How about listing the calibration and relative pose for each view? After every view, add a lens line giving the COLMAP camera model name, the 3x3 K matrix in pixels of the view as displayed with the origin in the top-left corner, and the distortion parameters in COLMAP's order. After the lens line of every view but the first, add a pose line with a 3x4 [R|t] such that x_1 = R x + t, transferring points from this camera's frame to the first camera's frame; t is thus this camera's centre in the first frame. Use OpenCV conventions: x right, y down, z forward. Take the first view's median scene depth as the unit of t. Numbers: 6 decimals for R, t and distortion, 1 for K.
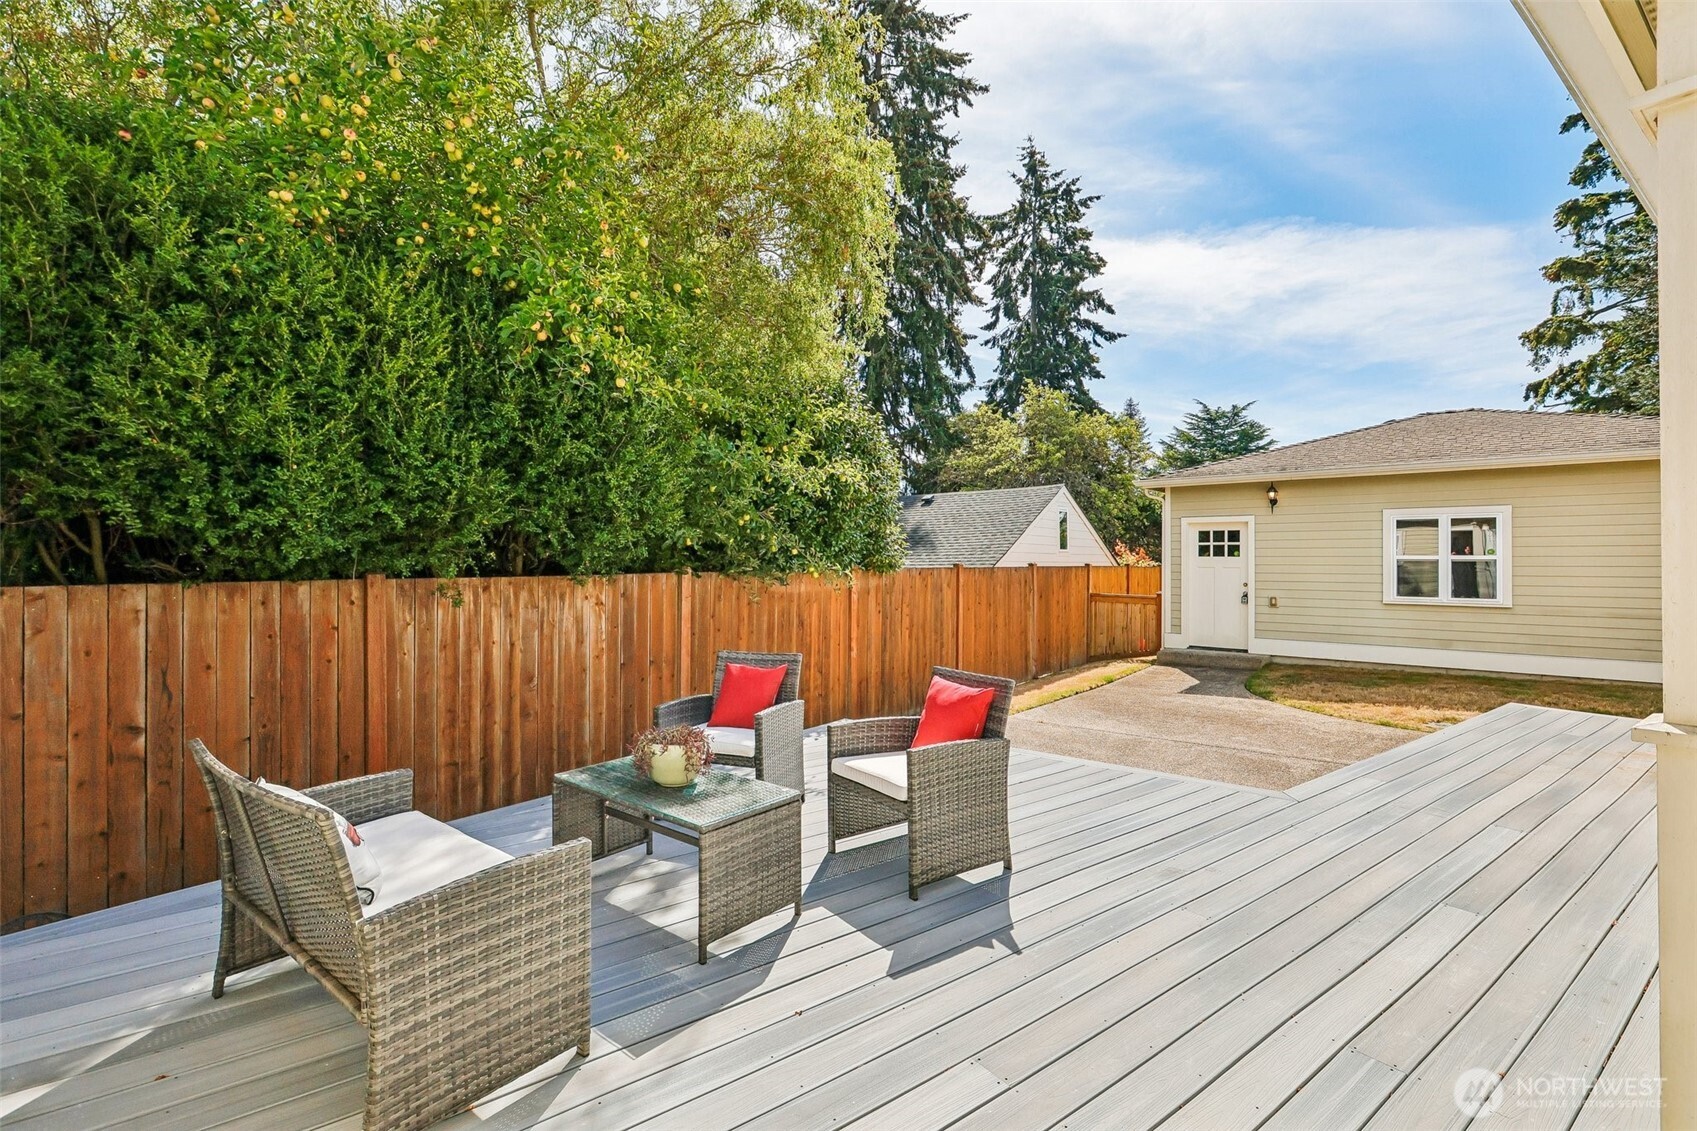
lens RADIAL K [[758.5, 0, 852.2], [0, 758.5, 556.9], [0, 0, 1]] dist [-0.002567, 0.002393]
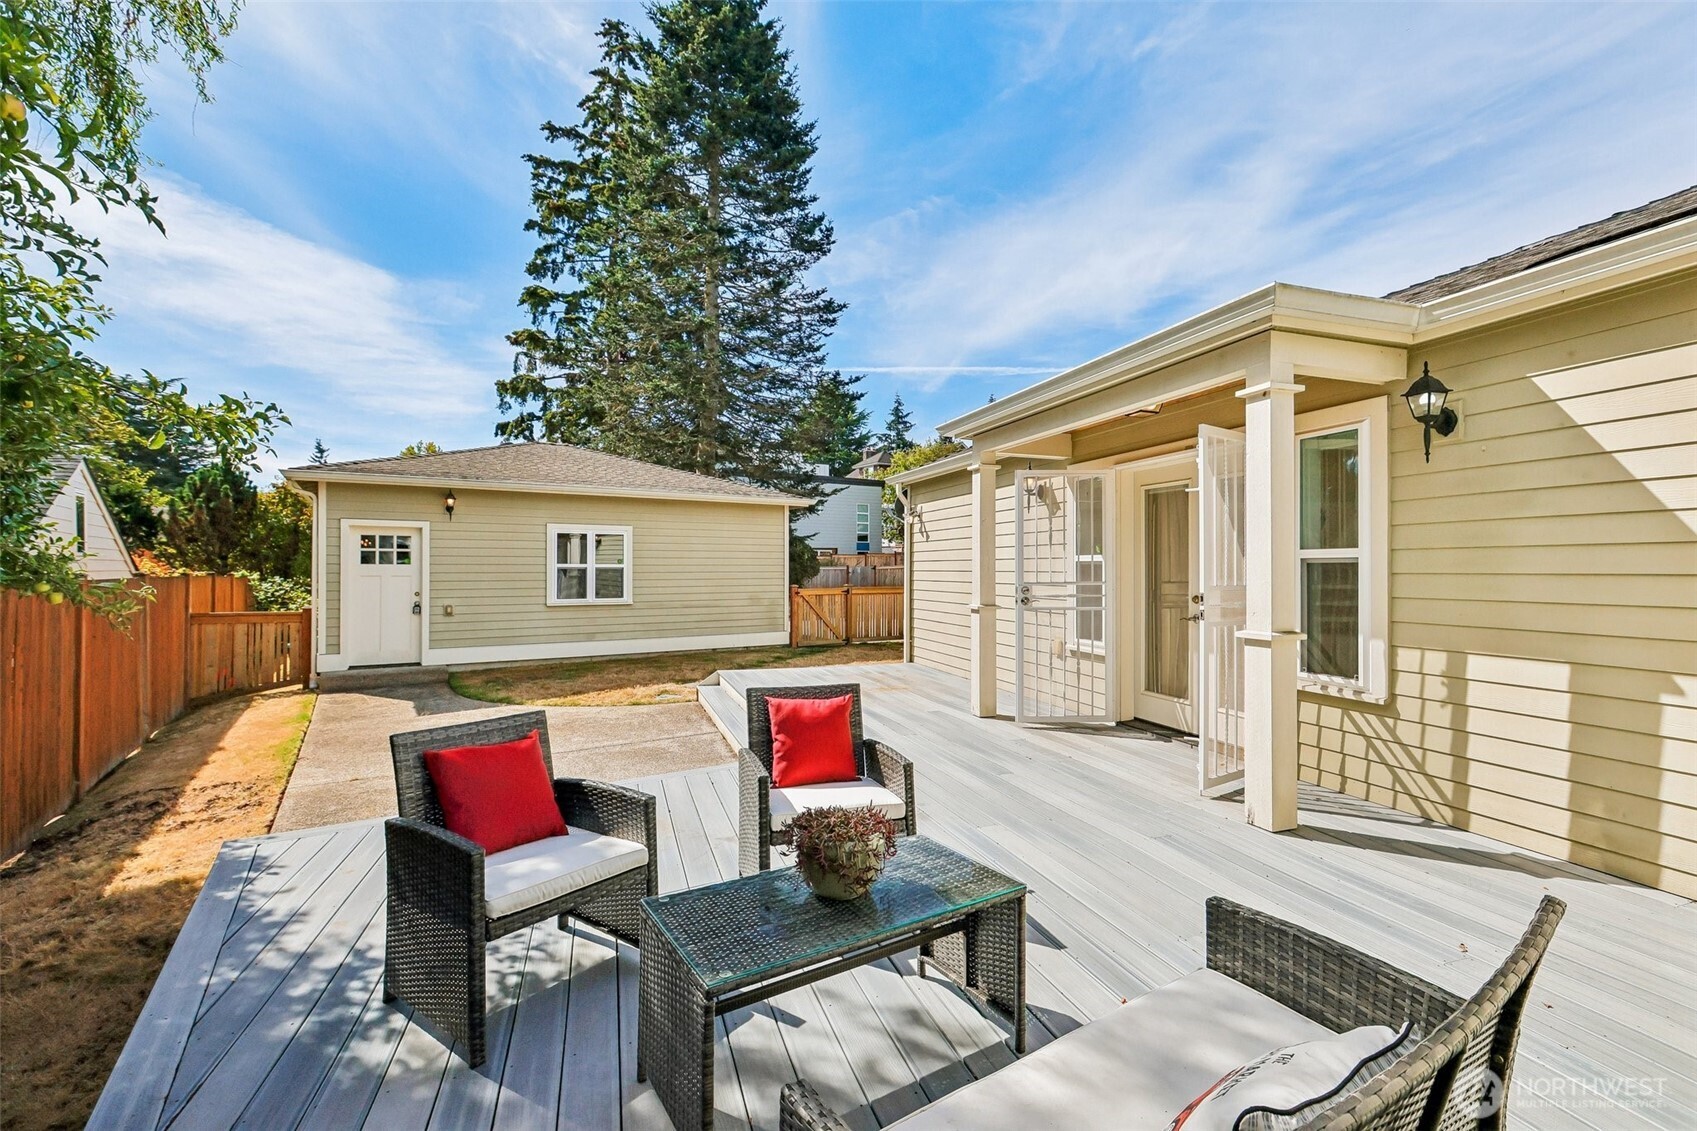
lens RADIAL K [[758.5, 0, 859.5], [0, 758.5, 560.6], [0, 0, 1]] dist [-0.002567, 0.002393]
pose [[0.310937, 0.008878, 0.950389, -0.088379], [-0.003793, 0.999960, -0.008100, 0.000269], [-0.950423, -0.001086, 0.310958, 0.076626]]
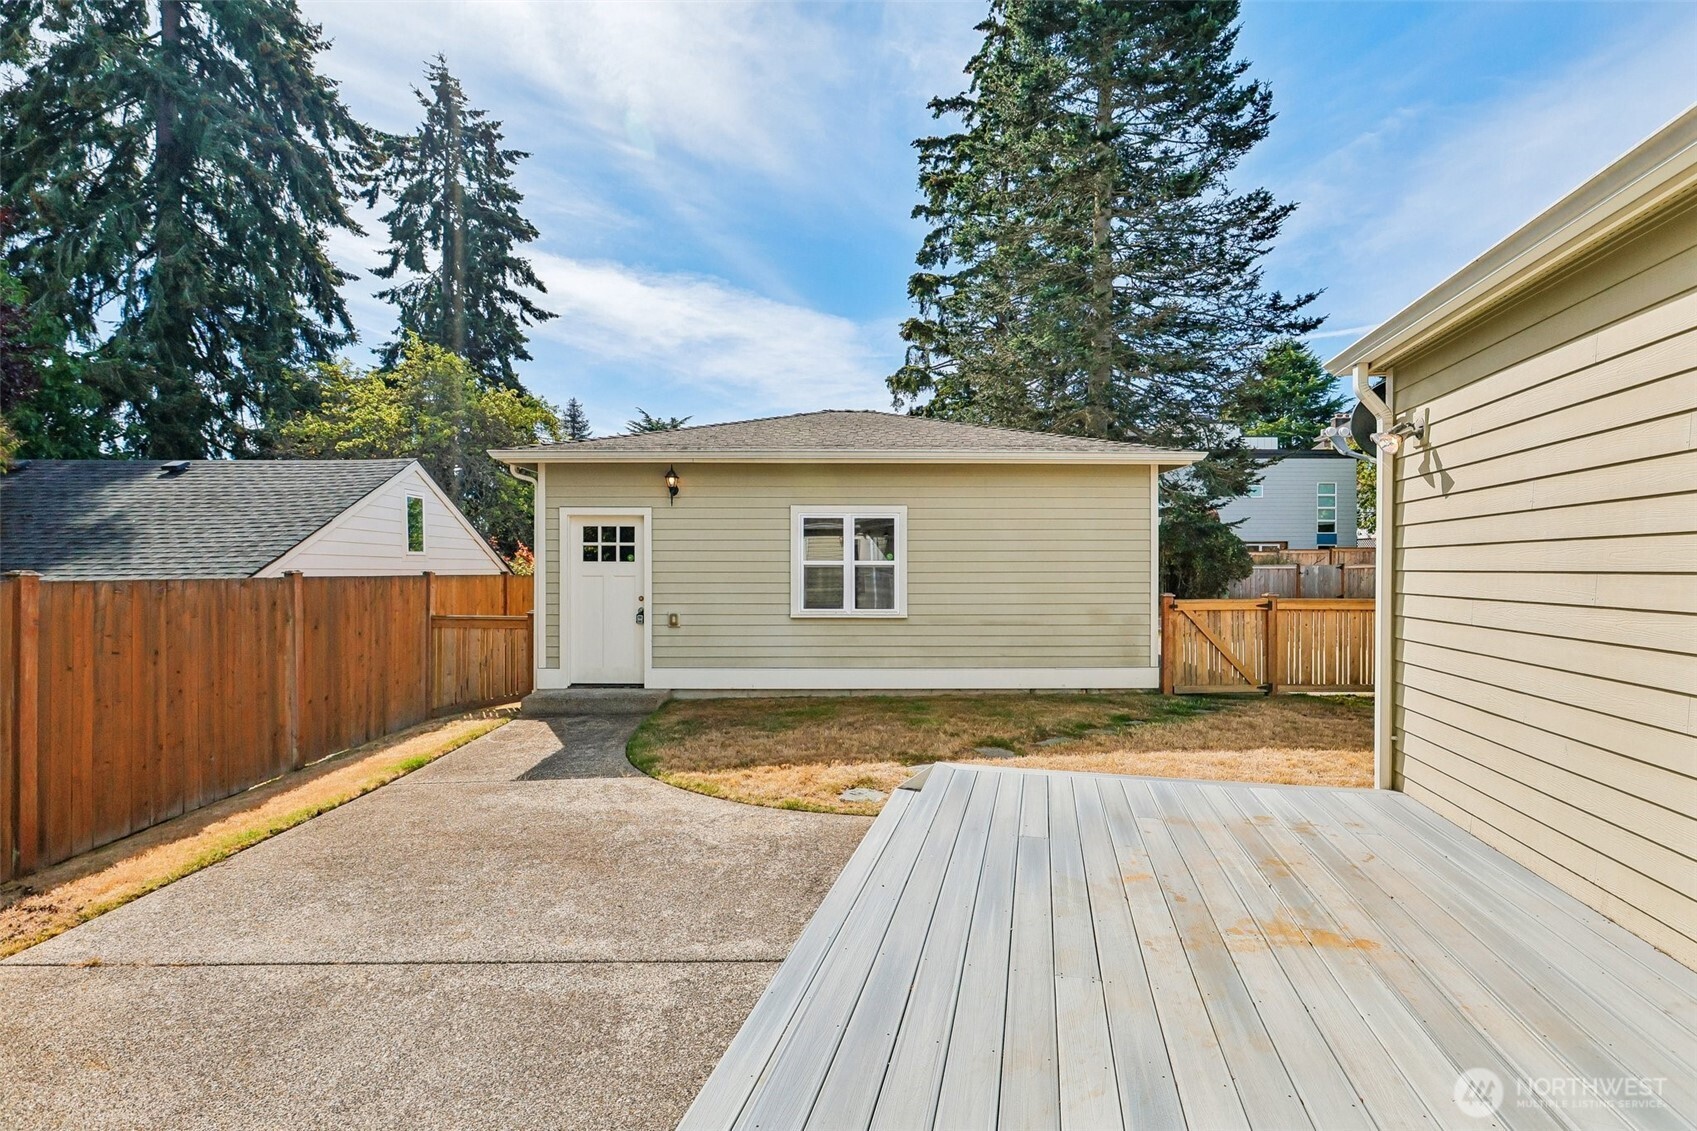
lens RADIAL K [[758.5, 0, 854.6], [0, 758.5, 569.0], [0, 0, 1]] dist [-0.002567, 0.002393]
pose [[0.769120, -0.001657, 0.639103, 0.083735], [-0.002000, 0.999986, 0.005000, 0.001251], [-0.639102, -0.005124, 0.769105, 0.118505]]
